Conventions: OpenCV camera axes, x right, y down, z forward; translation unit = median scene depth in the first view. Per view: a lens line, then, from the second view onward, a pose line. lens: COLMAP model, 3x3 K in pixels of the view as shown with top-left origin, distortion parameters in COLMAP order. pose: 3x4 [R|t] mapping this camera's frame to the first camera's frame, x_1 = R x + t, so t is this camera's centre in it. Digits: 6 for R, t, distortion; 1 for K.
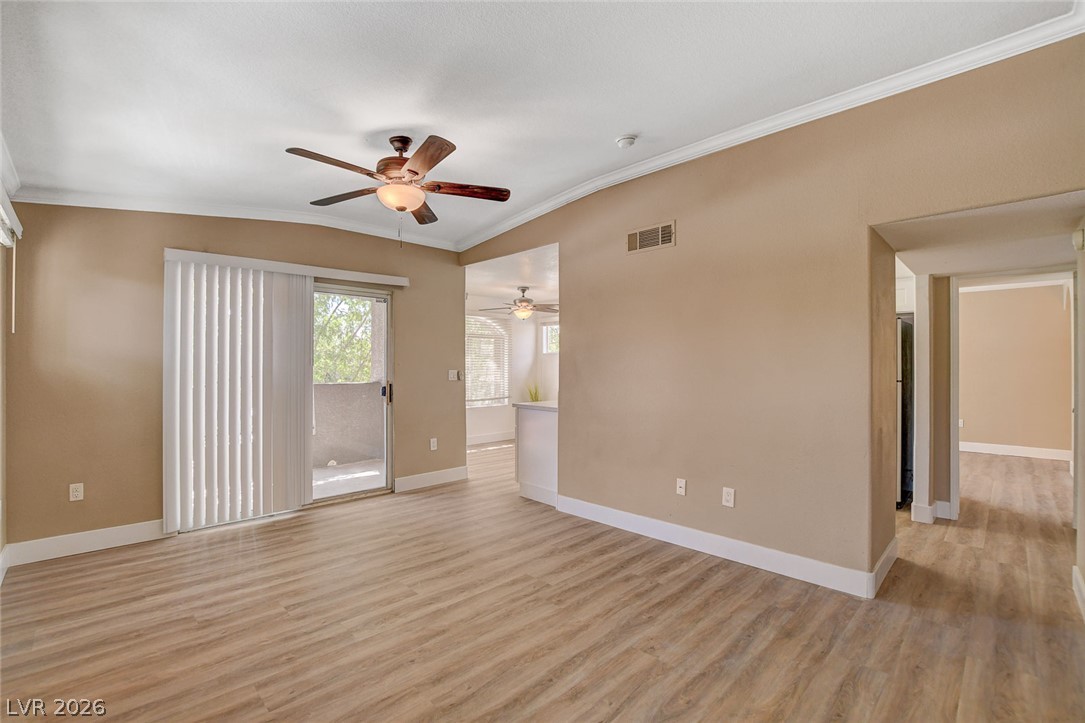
lens RADIAL K [[483.3, 0, 538.0], [0, 483.3, 359.2], [0, 0, 1]] dist [-0.024134, 0.000389]
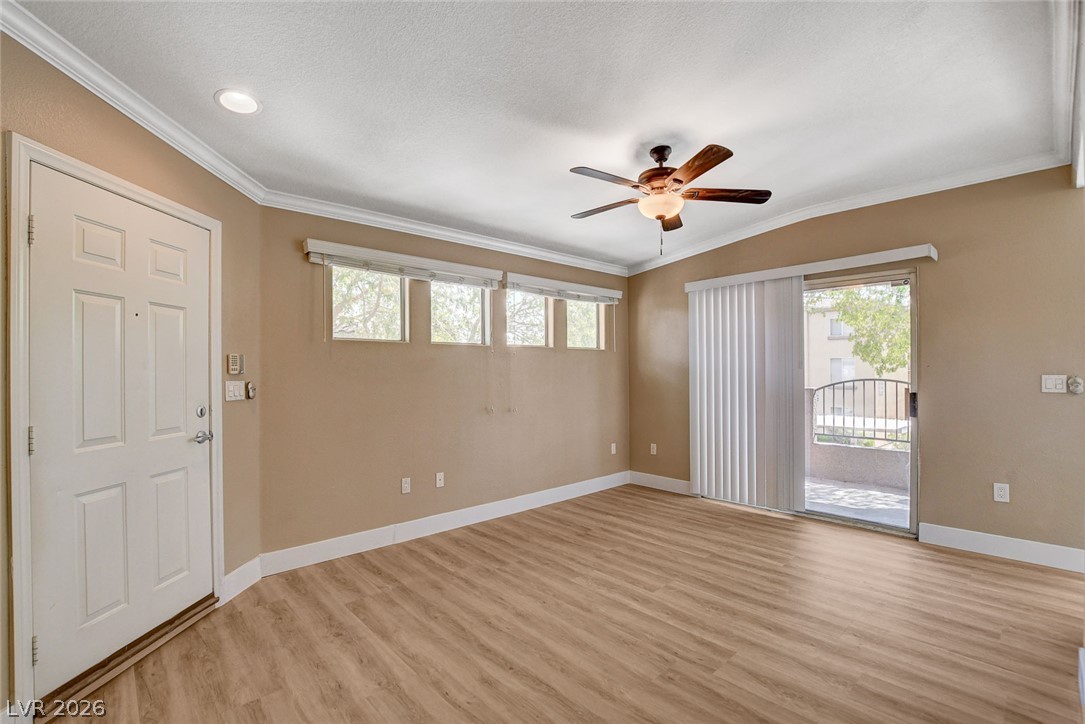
lens RADIAL K [[483.3, 0, 546.1], [0, 483.3, 370.2], [0, 0, 1]] dist [-0.024134, 0.000389]
pose [[-0.024972, -0.000314, -0.999688, 0.682465], [0.020242, 0.999795, -0.000820, 0.008723], [0.999483, -0.020256, -0.024961, 0.703177]]
